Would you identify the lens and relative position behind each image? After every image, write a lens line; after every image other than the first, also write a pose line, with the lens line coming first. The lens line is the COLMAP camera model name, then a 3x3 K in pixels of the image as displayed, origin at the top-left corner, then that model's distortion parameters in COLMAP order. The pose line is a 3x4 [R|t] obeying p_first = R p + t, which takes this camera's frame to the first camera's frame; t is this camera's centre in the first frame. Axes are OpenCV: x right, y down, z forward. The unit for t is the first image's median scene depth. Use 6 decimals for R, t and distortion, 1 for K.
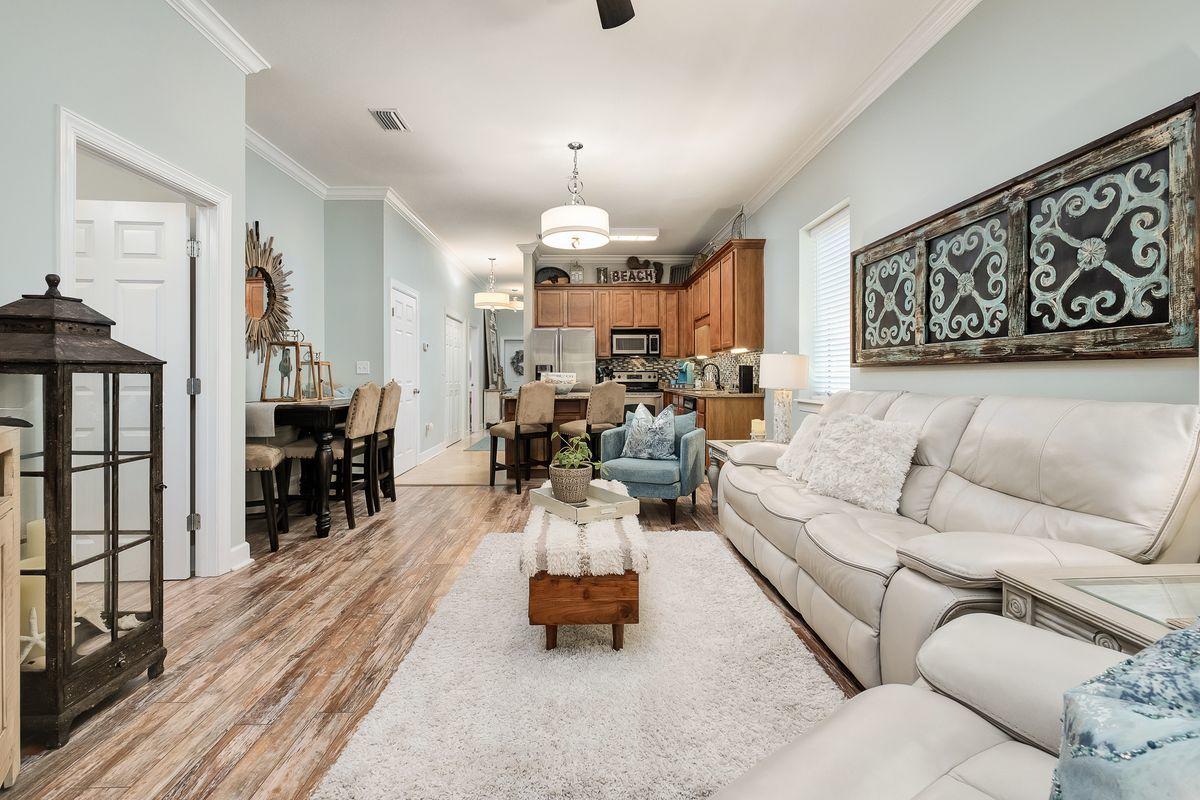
lens RADIAL K [[524.2, 0, 606.2], [0, 524.2, 374.2], [0, 0, 1]] dist [-0.001482, 0.000018]
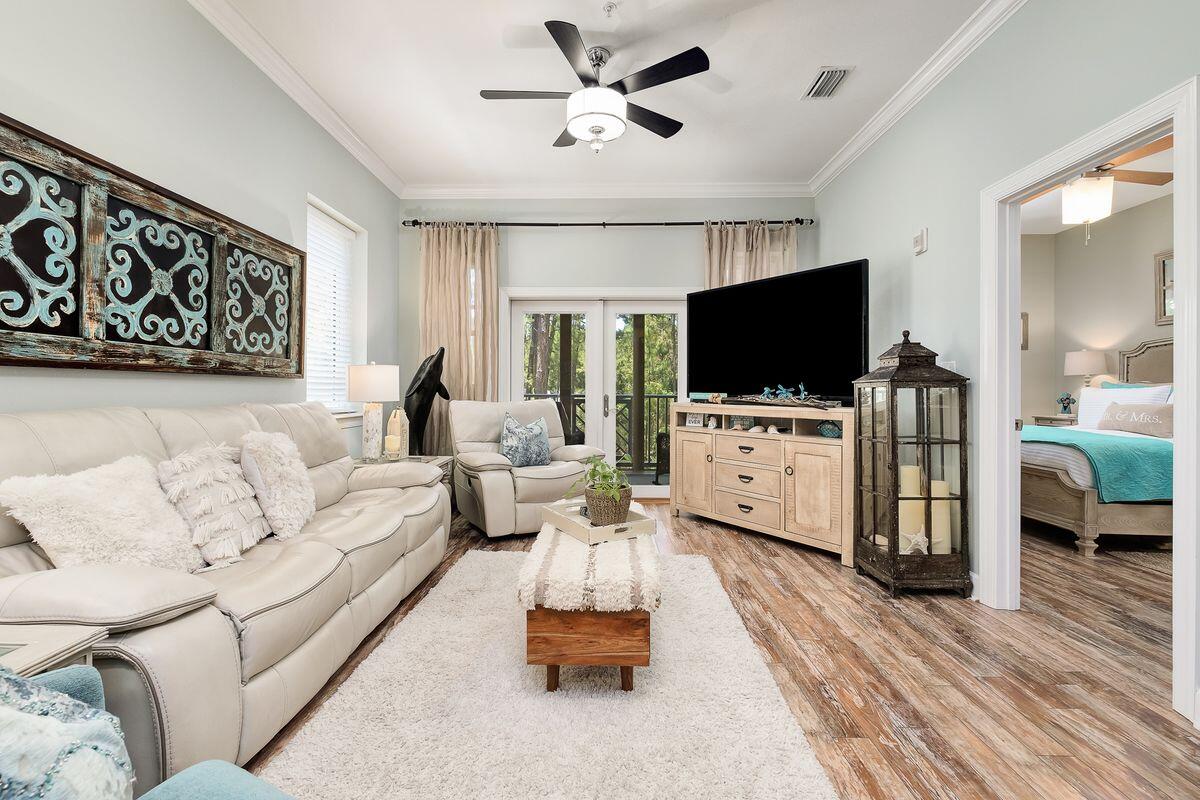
lens RADIAL K [[524.2, 0, 591.1], [0, 524.2, 384.7], [0, 0, 1]] dist [-0.001482, 0.000018]
pose [[-0.996967, -0.001947, 0.077795, -0.096101], [-0.003197, 0.999868, -0.015954, 0.011479], [-0.077754, -0.016154, -0.996842, 1.683665]]
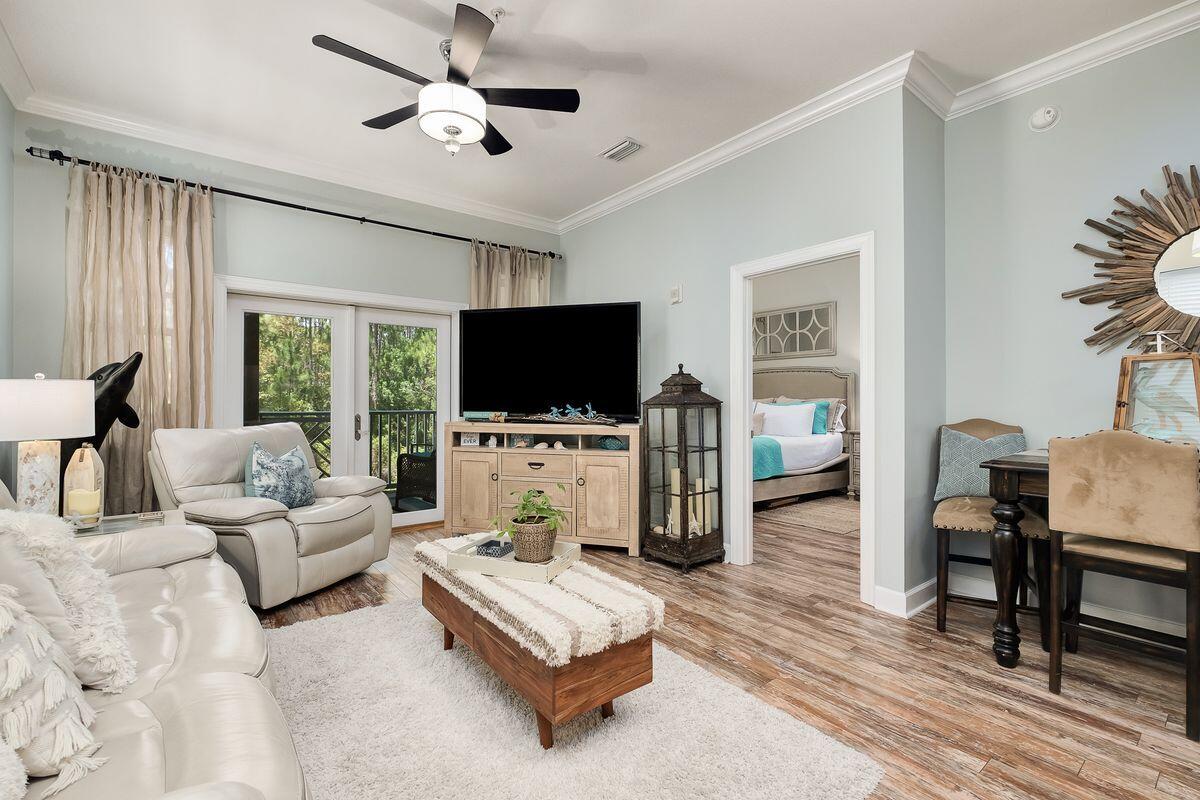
lens RADIAL K [[524.2, 0, 585.9], [0, 524.2, 392.3], [0, 0, 1]] dist [-0.001482, 0.000018]
pose [[-0.824814, -0.006566, -0.565366, 0.316536], [0.003772, 0.999846, -0.017114, -0.019835], [0.565391, -0.016248, -0.824663, 1.564796]]
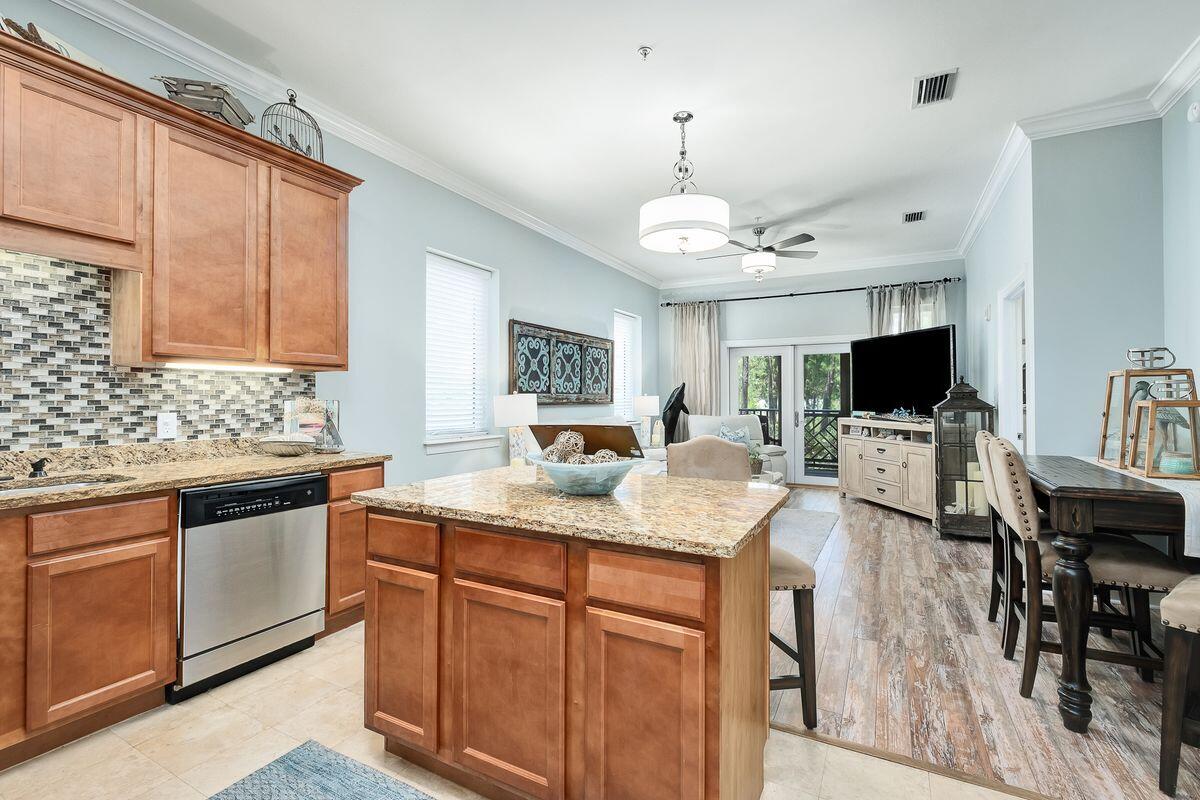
lens RADIAL K [[524.2, 0, 593.1], [0, 524.2, 390.5], [0, 0, 1]] dist [-0.001482, 0.000018]
pose [[-0.846798, 0.008908, 0.531839, -0.530740], [-0.001698, 0.999809, -0.019450, -0.033701], [-0.531911, -0.017373, -0.846622, 2.597214]]
